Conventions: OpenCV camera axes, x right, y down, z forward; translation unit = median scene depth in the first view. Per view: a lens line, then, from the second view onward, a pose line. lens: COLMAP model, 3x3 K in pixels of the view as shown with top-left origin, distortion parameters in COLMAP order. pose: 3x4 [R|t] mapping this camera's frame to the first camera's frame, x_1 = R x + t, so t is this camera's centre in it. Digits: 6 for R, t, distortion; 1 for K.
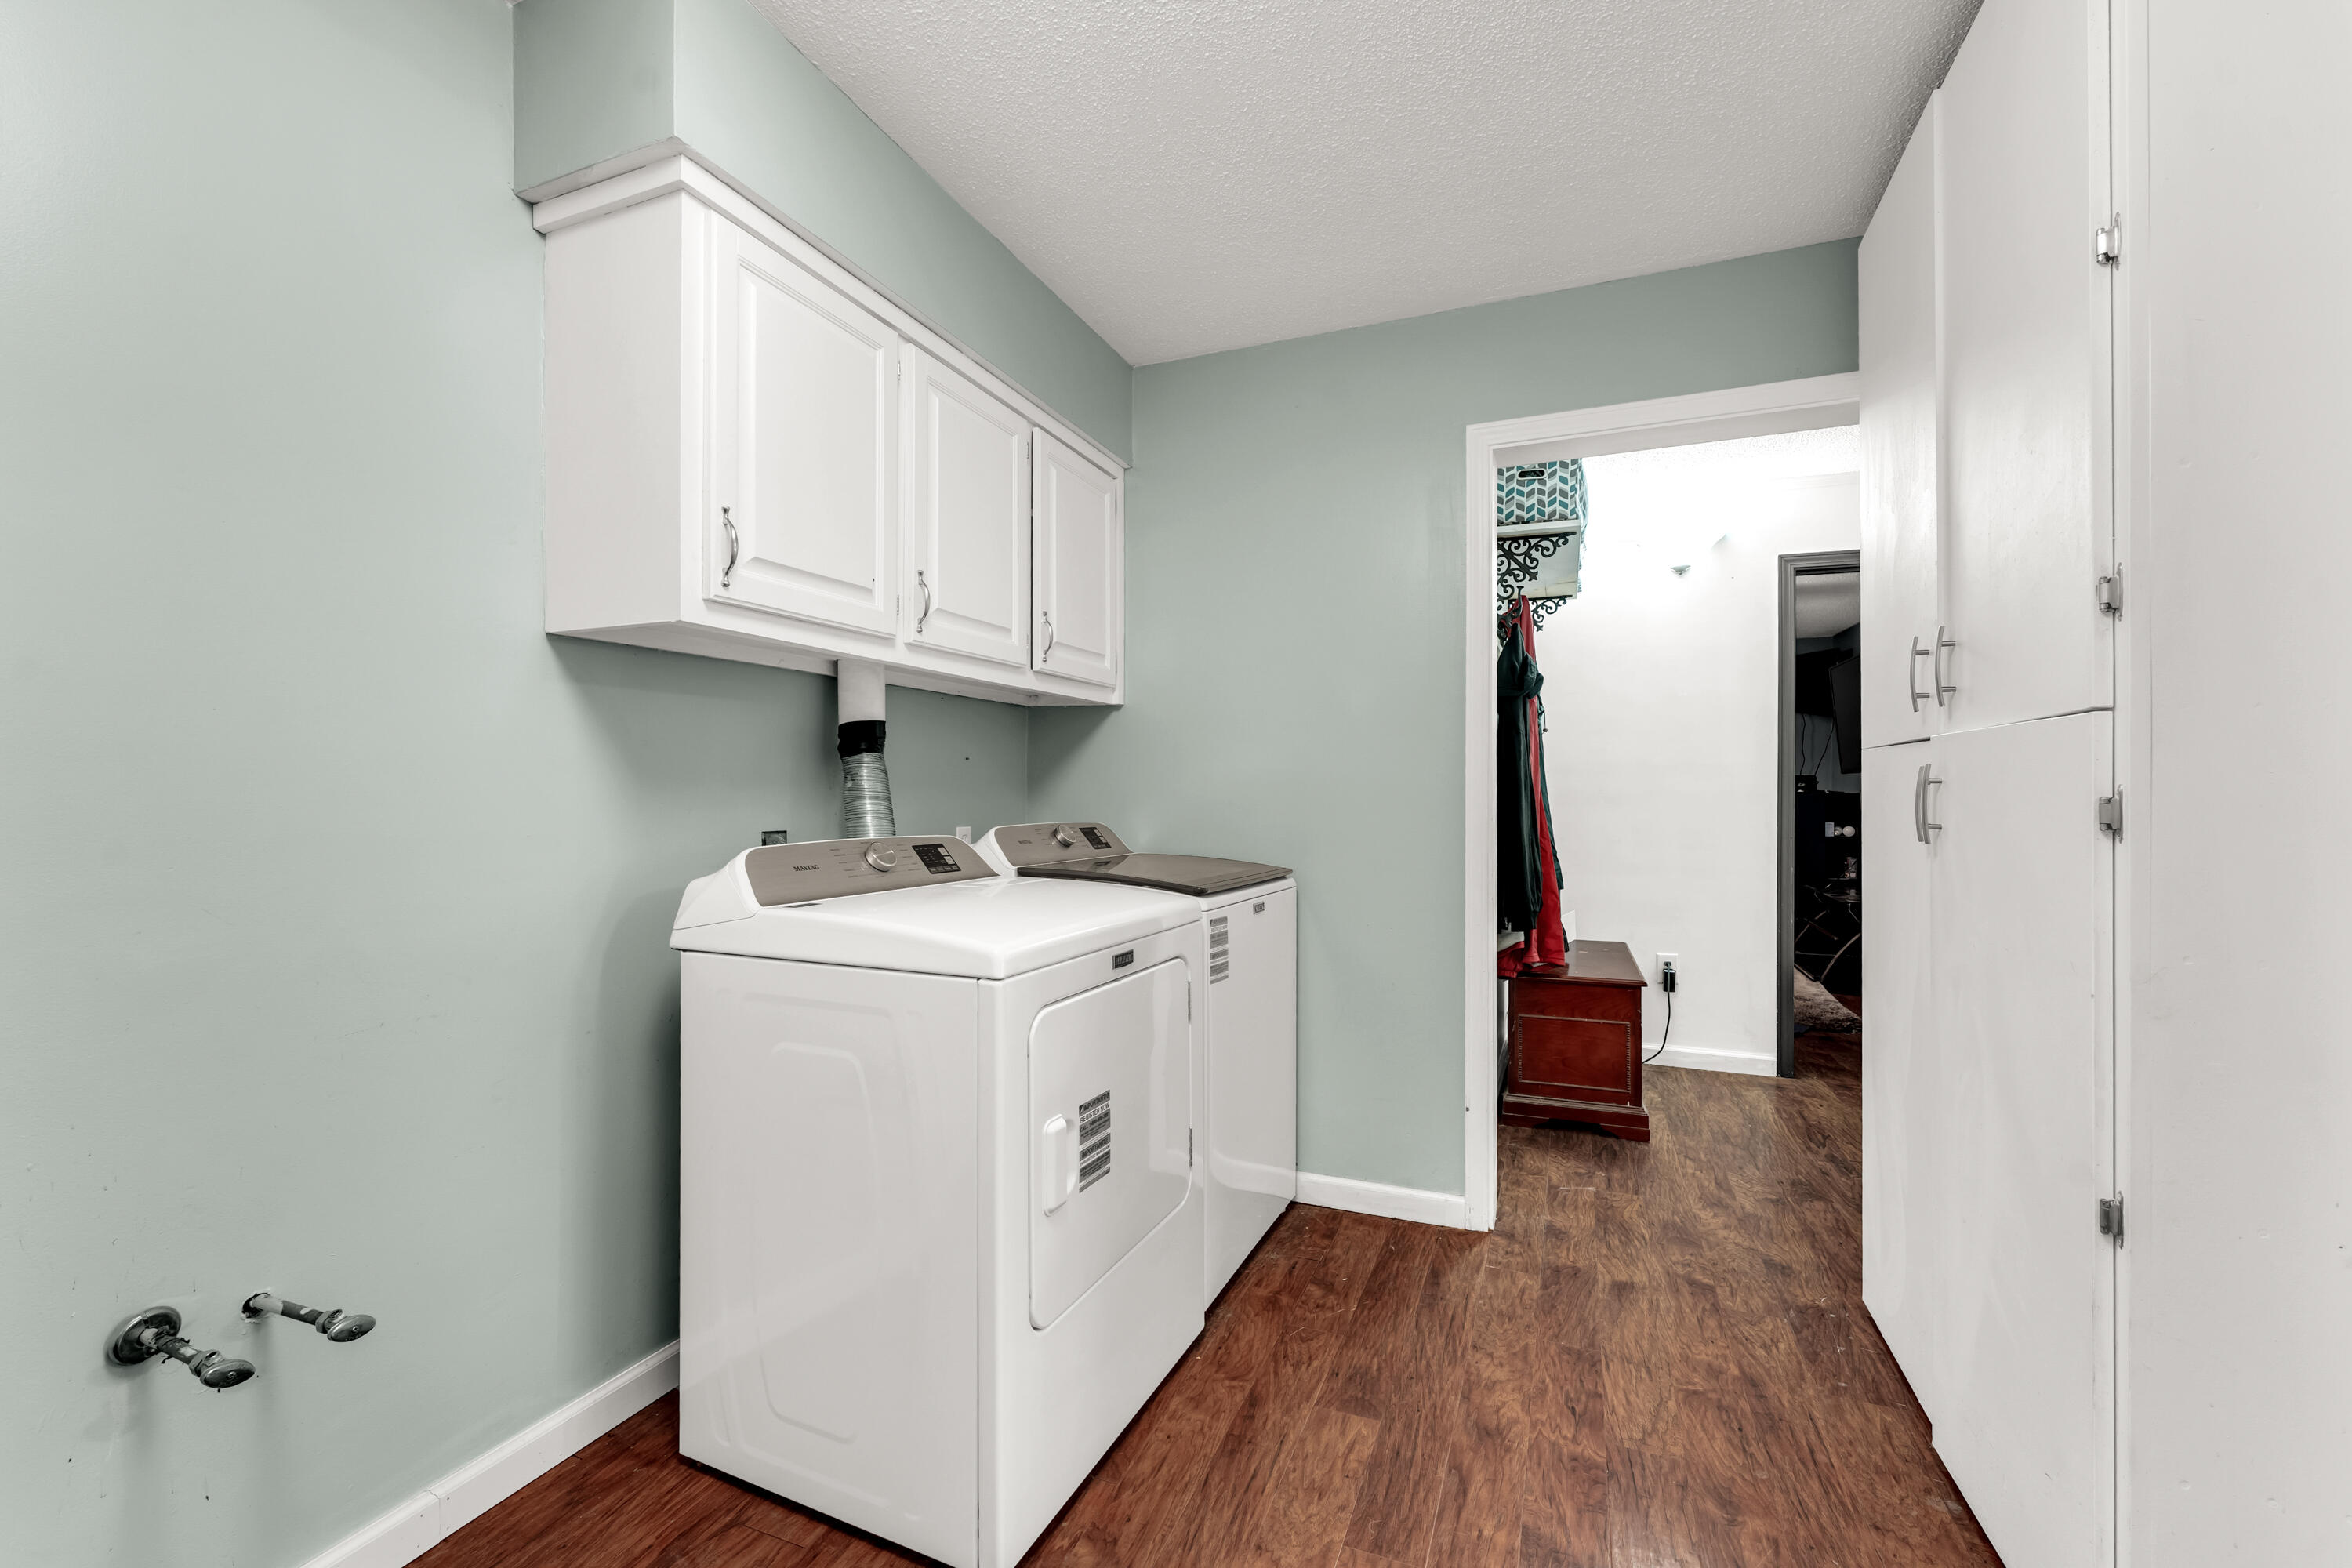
lens RADIAL K [[931.3, 0, 1173.7], [0, 931.3, 792.5], [0, 0, 1]] dist [0.000677, -0.000005]
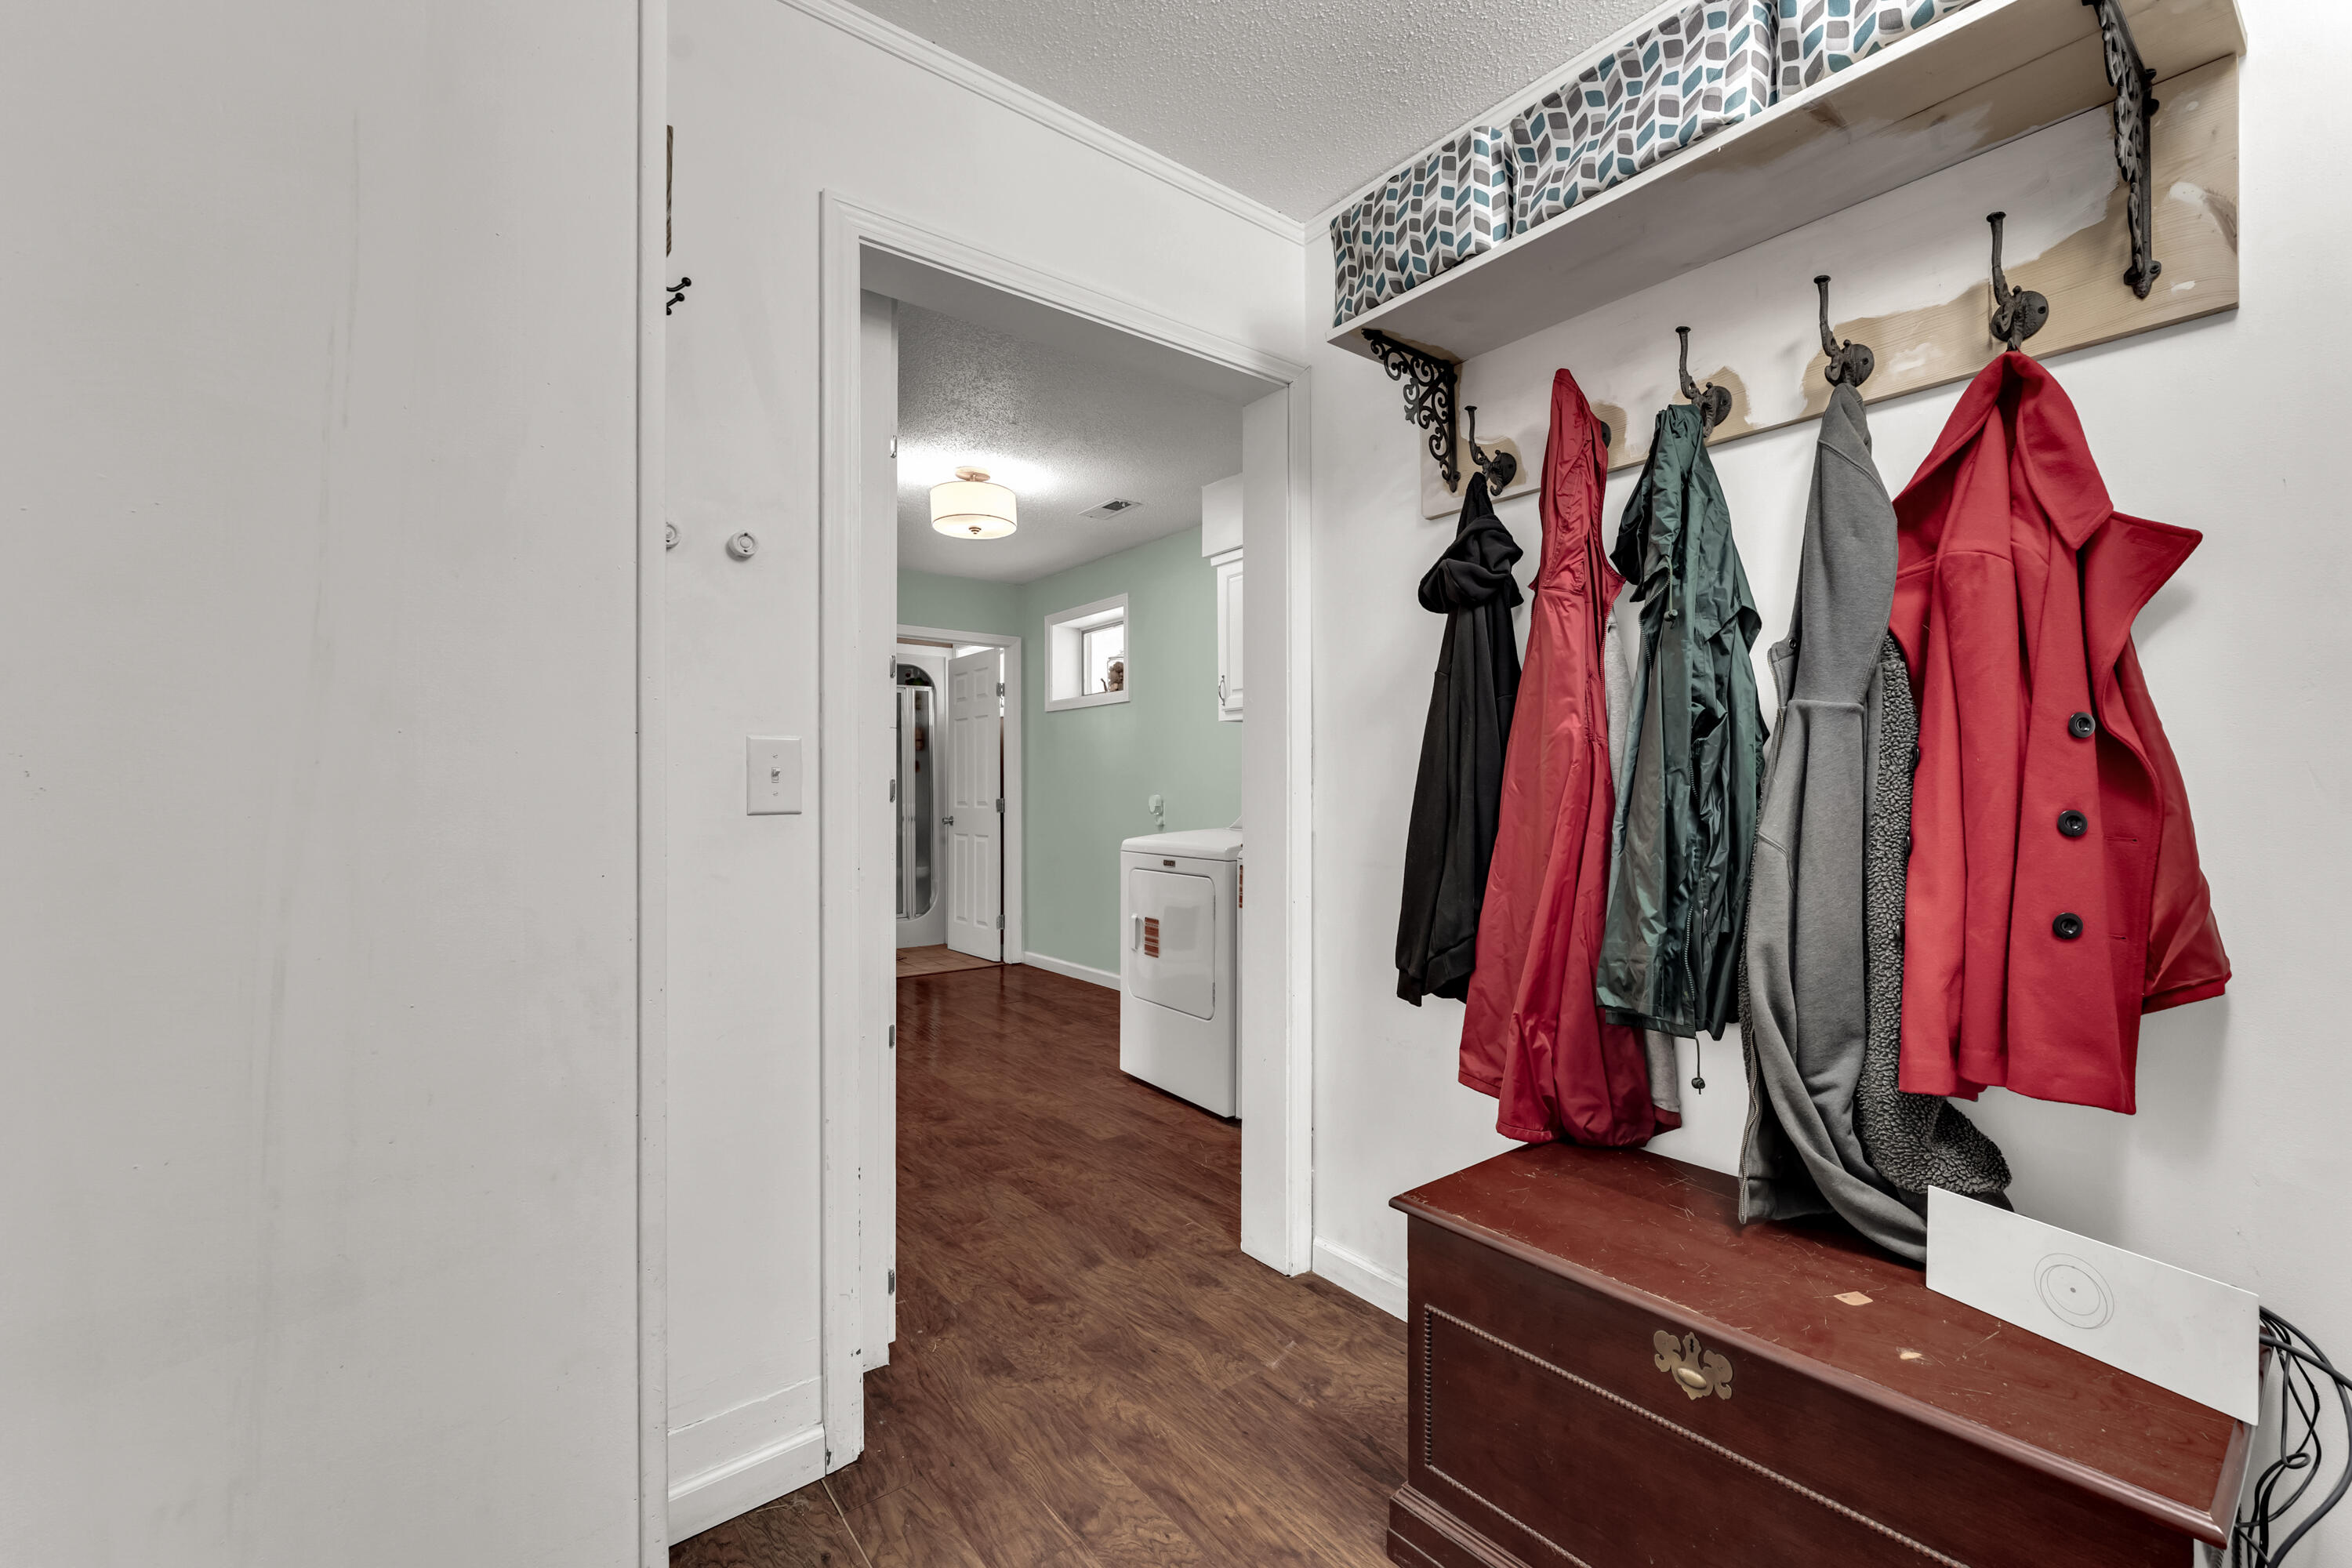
lens RADIAL K [[1026.7, 0, 1363.6], [0, 1026.7, 789.4], [0, 0, 1]] dist [-0.000279, -0.000135]
pose [[-0.389802, -0.000206, -0.920898, 1.555210], [0.001808, 0.999998, -0.000989, 0.015541], [0.920897, -0.002051, -0.389801, 1.900220]]
